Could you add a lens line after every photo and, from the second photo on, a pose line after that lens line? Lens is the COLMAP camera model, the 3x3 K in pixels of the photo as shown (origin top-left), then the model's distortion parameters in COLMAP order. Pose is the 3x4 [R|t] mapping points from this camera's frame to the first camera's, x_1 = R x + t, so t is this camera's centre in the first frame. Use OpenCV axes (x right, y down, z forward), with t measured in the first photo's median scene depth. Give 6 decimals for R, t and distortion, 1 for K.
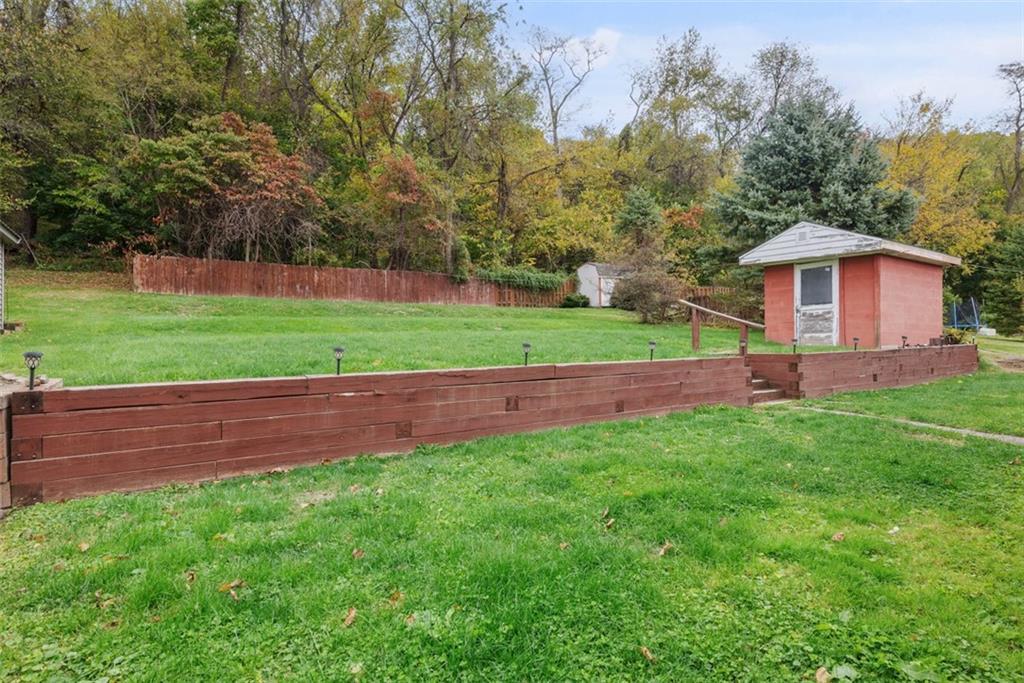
lens RADIAL K [[519.1, 0, 511.9], [0, 519.1, 340.3], [0, 0, 1]] dist [-0.001302, -0.000134]
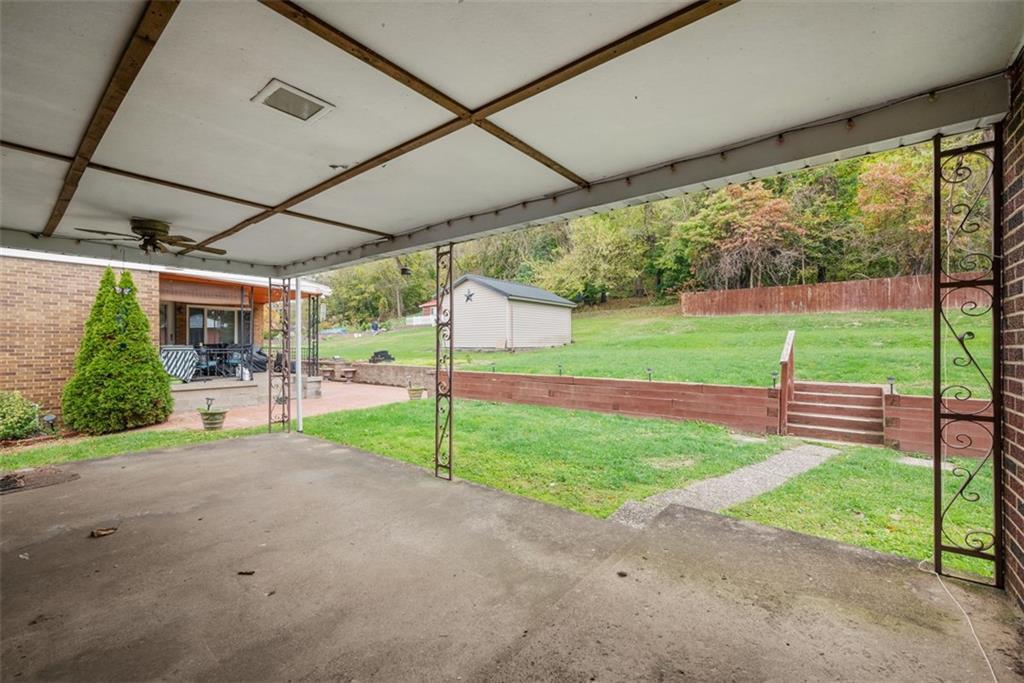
lens RADIAL K [[428.0, 0, 512.4], [0, 428.0, 344.8], [0, 0, 1]] dist [-0.003150, -0.000085]
pose [[0.305202, 0.016022, -0.952153, 0.379291], [-0.000463, 0.999861, 0.016676, -0.024346], [0.952287, -0.004649, 0.305167, 0.076738]]
